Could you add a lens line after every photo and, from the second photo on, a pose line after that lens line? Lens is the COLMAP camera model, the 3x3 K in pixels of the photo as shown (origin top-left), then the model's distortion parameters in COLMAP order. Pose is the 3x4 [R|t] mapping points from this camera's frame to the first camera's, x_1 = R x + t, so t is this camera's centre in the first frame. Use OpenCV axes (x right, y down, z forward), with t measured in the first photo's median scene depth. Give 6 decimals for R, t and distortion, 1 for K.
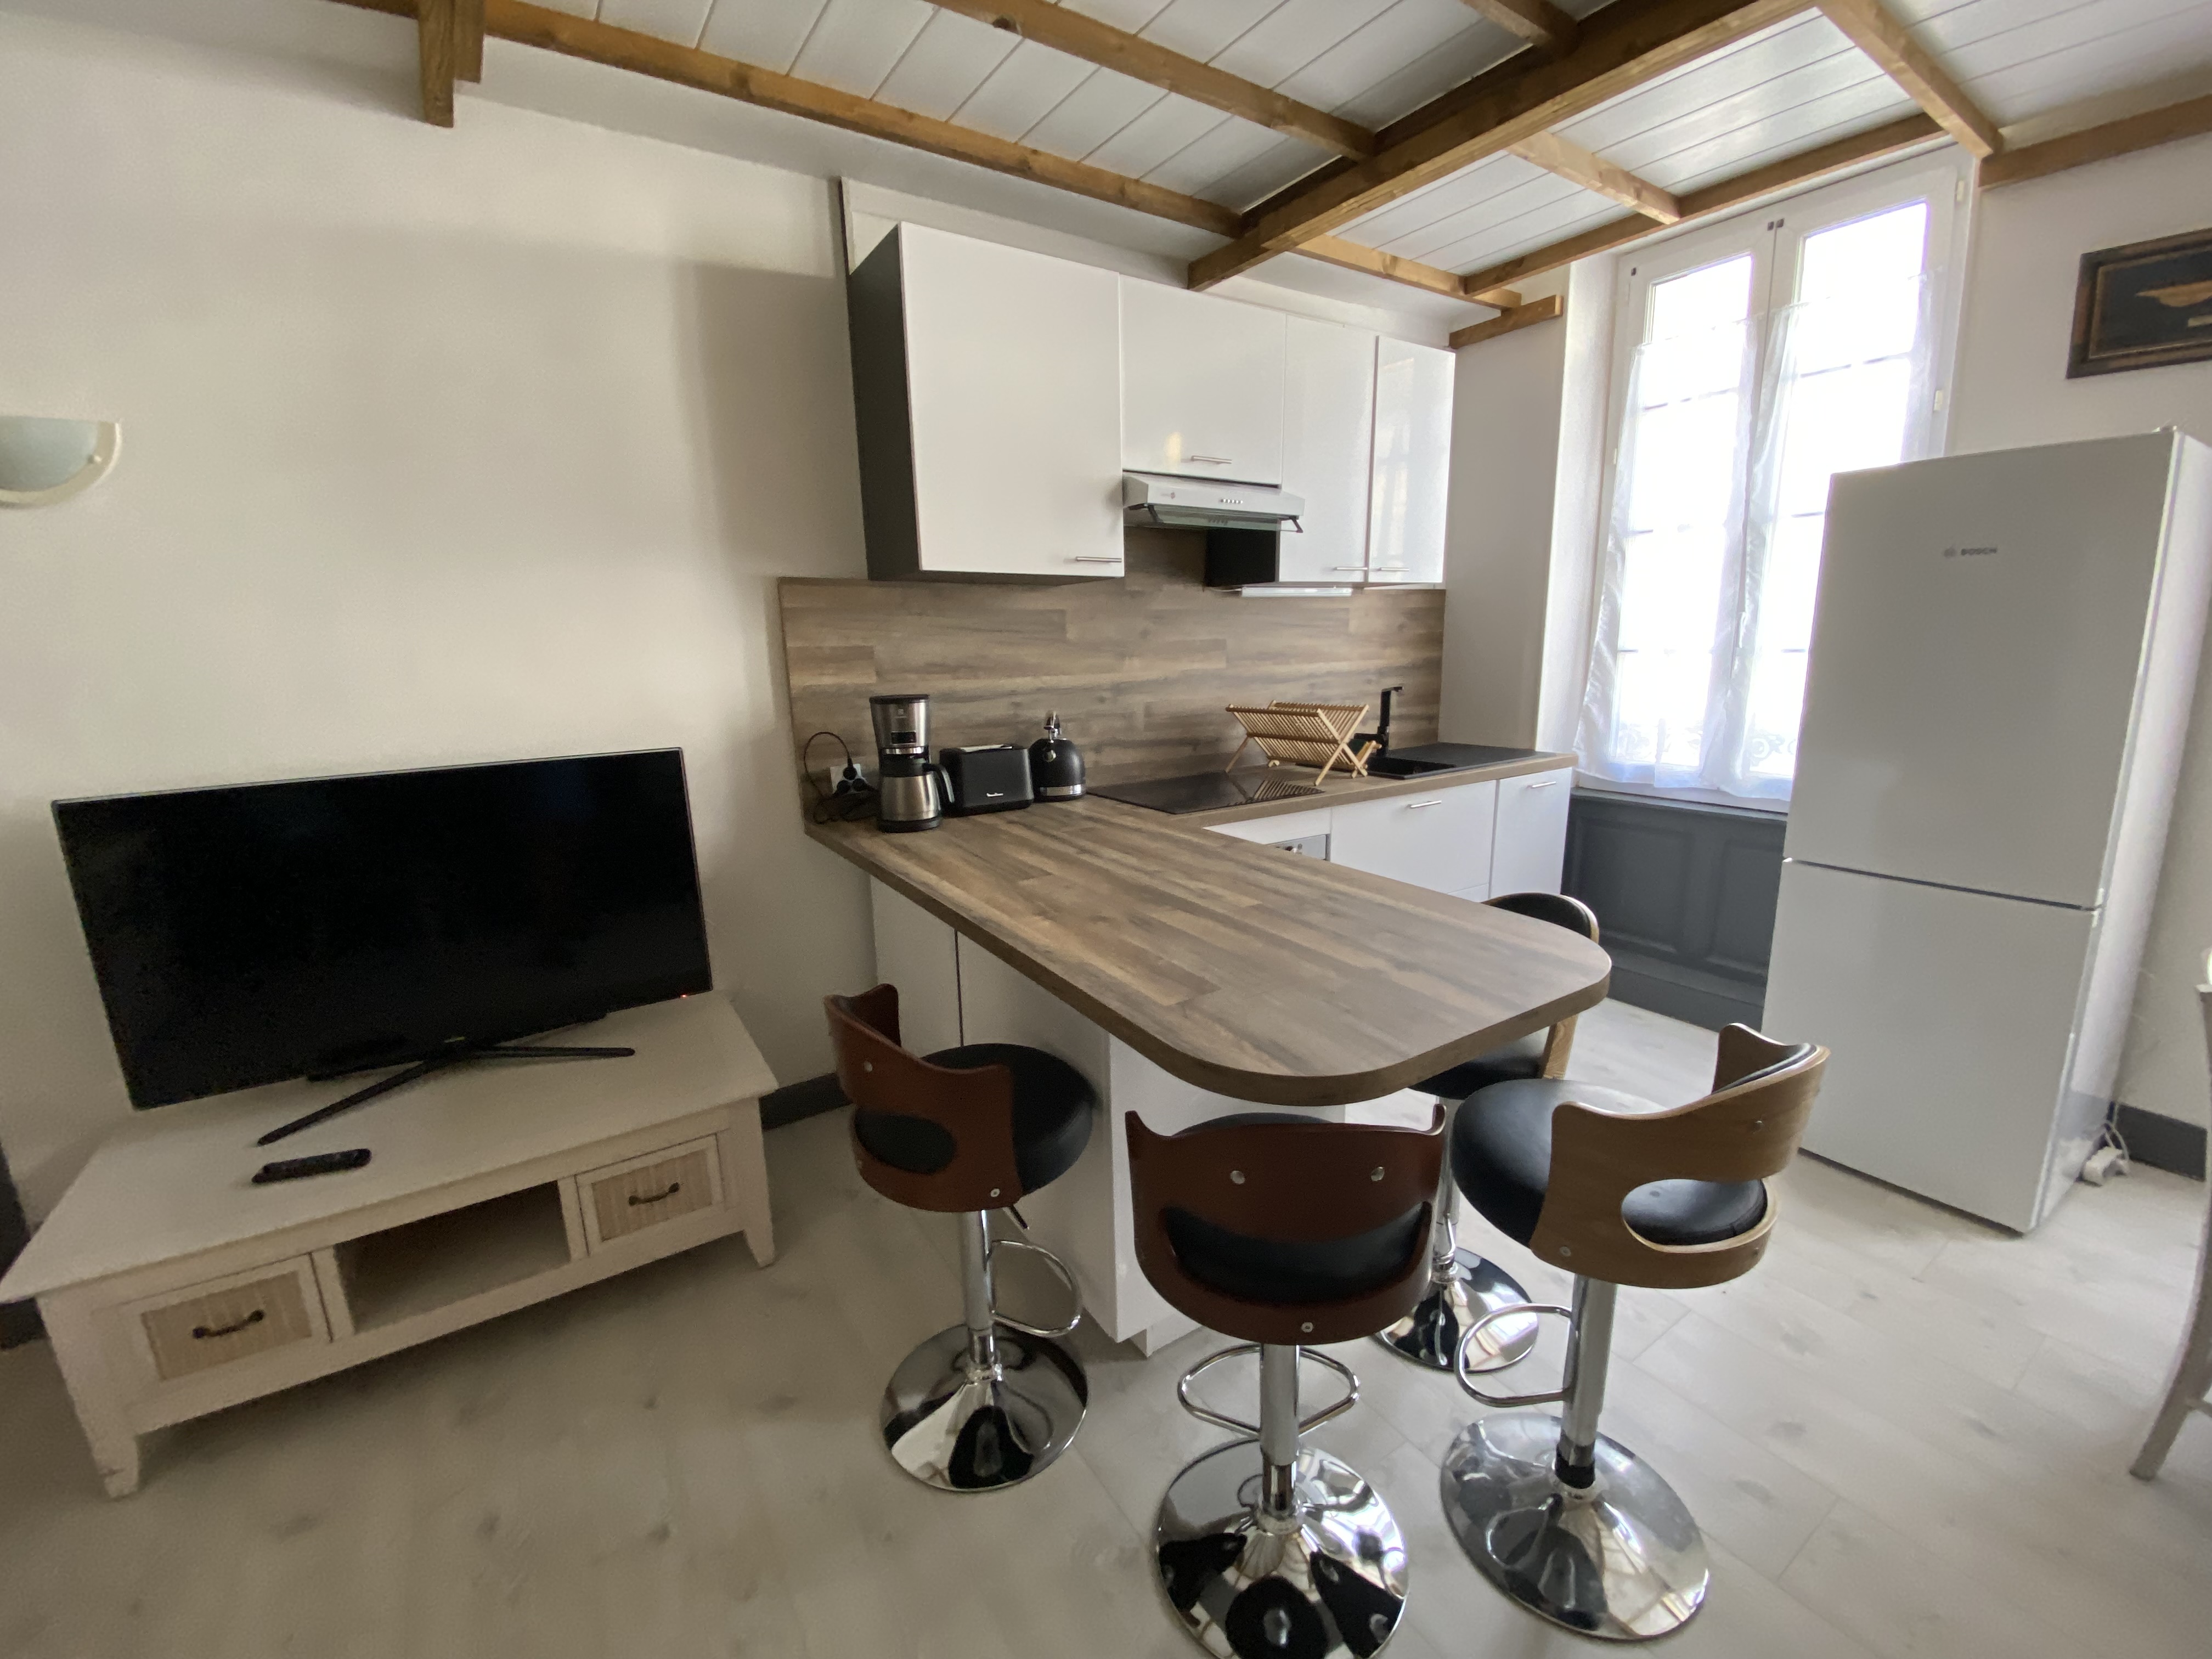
lens RADIAL K [[886.0, 0, 1111.1], [0, 886.0, 839.0], [0, 0, 1]] dist [-0.027559, -0.003028]
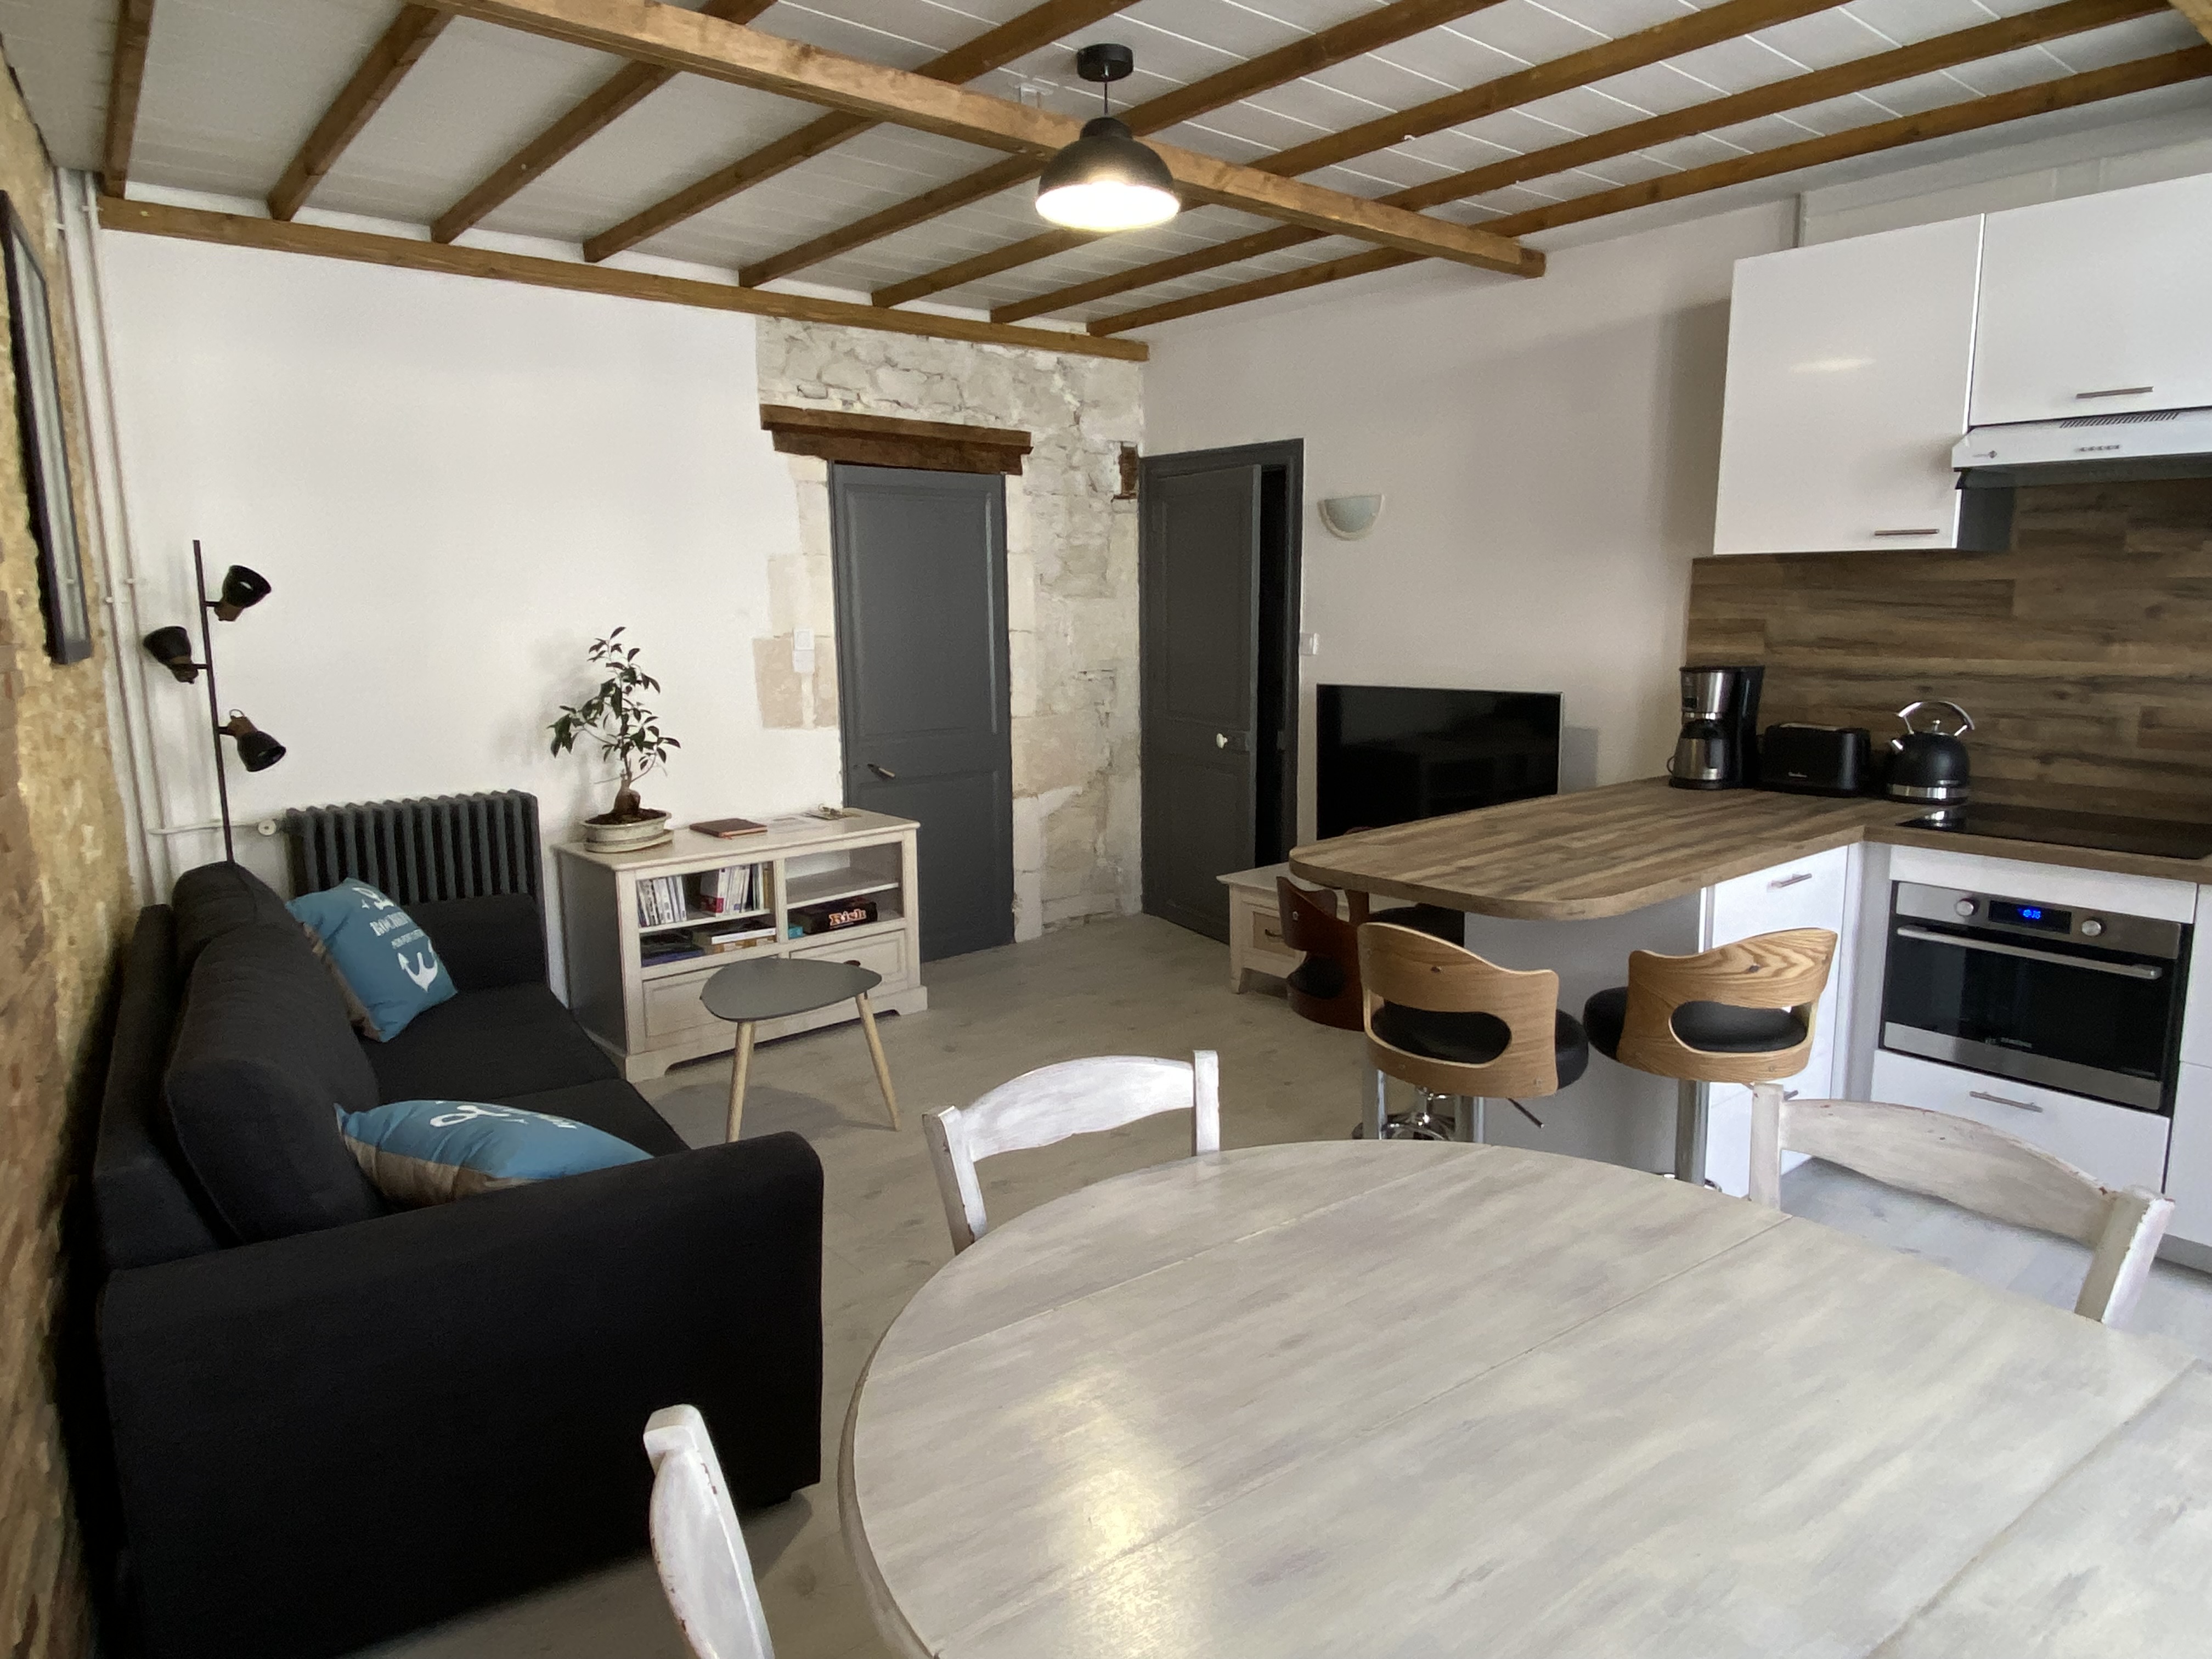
lens RADIAL K [[1373.0, 0, 1103.9], [0, 1373.0, 820.5], [0, 0, 1]] dist [0.038686, -0.047208]
pose [[0.078620, 0.179477, -0.980616, 1.164875], [-0.204089, 0.965724, 0.160389, -0.079119], [0.975790, 0.187523, 0.112554, 0.083045]]
